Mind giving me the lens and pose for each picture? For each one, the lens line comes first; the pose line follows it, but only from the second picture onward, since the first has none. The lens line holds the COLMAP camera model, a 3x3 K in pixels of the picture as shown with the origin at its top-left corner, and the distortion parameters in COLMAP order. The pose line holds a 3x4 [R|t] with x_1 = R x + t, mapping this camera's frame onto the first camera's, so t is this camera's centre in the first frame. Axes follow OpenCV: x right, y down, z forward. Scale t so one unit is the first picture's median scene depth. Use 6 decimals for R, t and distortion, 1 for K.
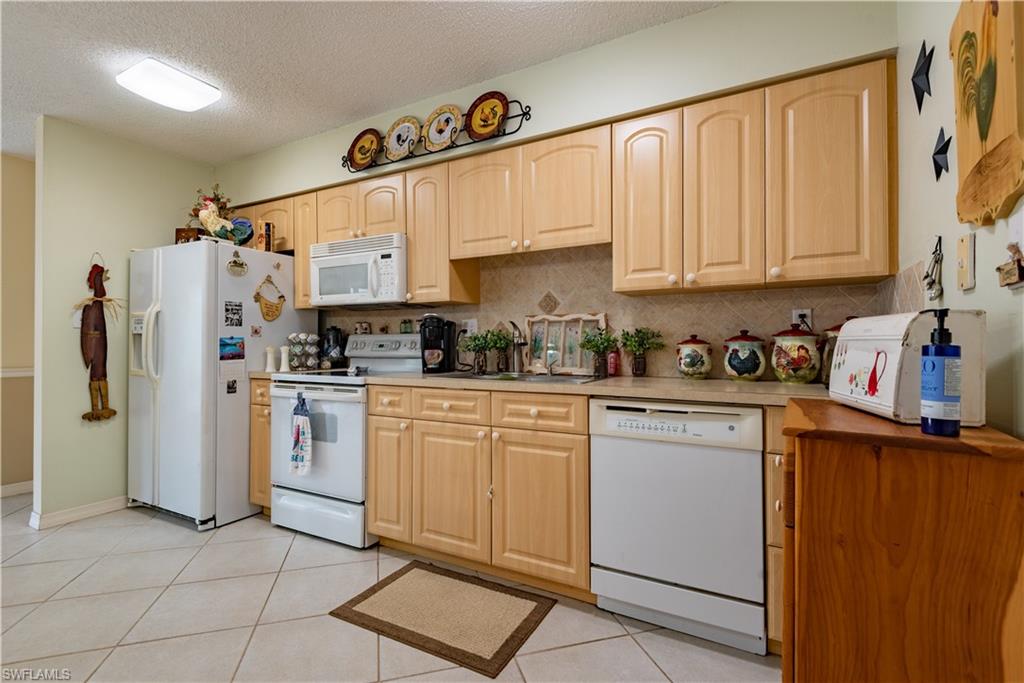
lens RADIAL K [[479.8, 0, 507.2], [0, 479.8, 343.3], [0, 0, 1]] dist [-0.000495, -0.000722]
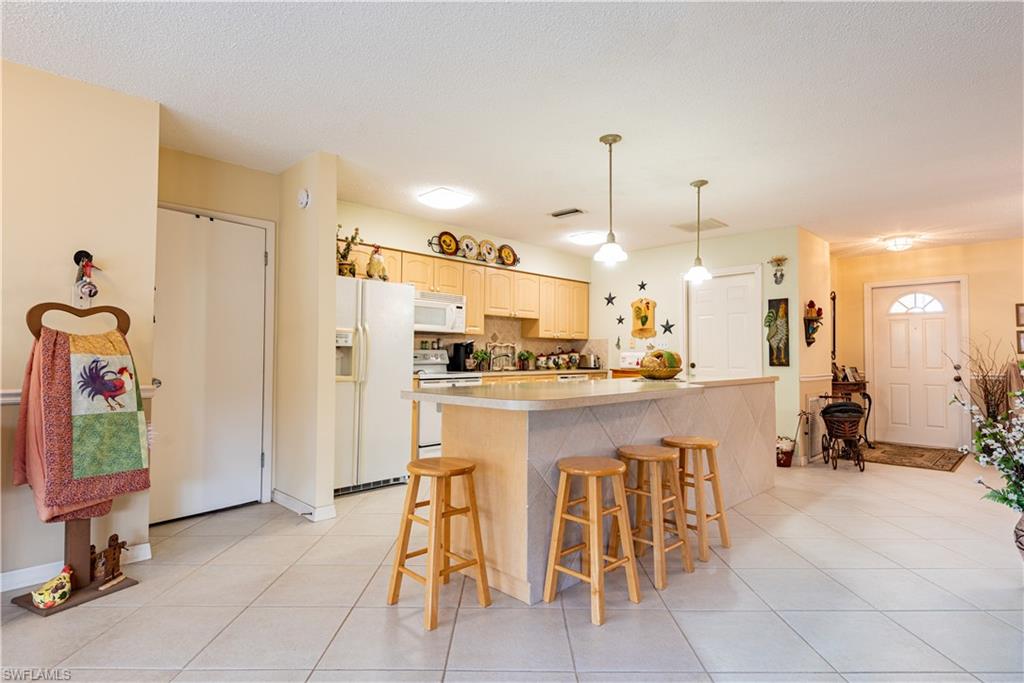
lens RADIAL K [[496.0, 0, 514.7], [0, 496.0, 353.3], [0, 0, 1]] dist [-0.001961, -0.000471]
pose [[0.288564, 0.007820, 0.957429, -2.606141], [-0.006023, 0.999962, -0.006352, 0.002366], [-0.957442, -0.003934, 0.288600, 0.337206]]
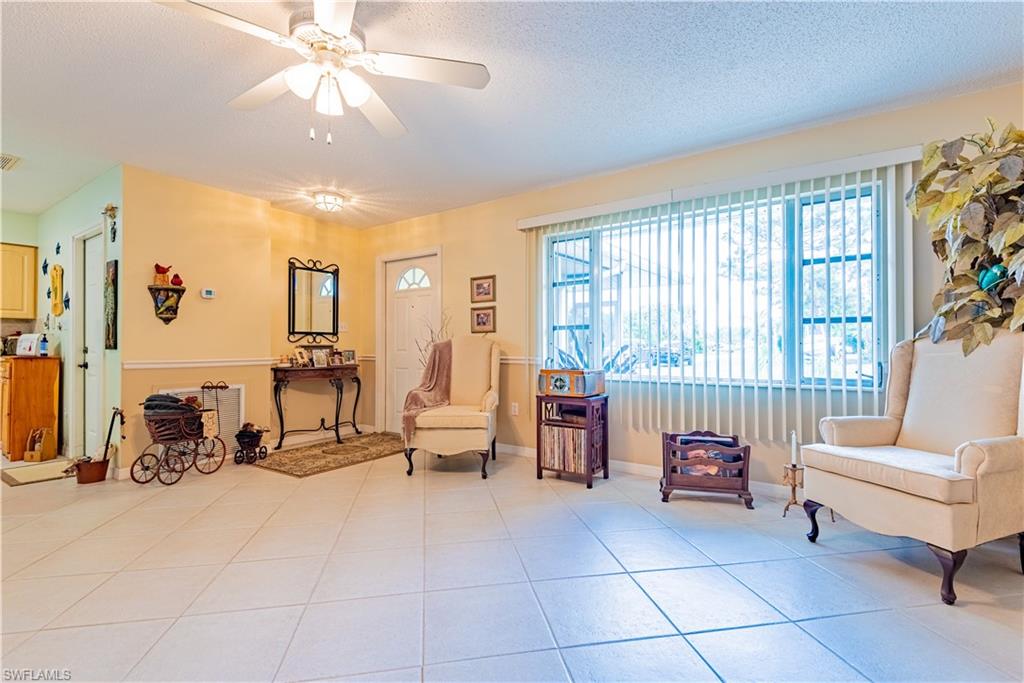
lens RADIAL K [[479.8, 0, 507.2], [0, 479.8, 343.3], [0, 0, 1]] dist [-0.000495, -0.000722]
pose [[0.114916, 0.014781, 0.993265, -1.510378], [-0.000792, 0.999890, -0.014788, 0.043717], [-0.993375, 0.000913, 0.114915, -1.877473]]
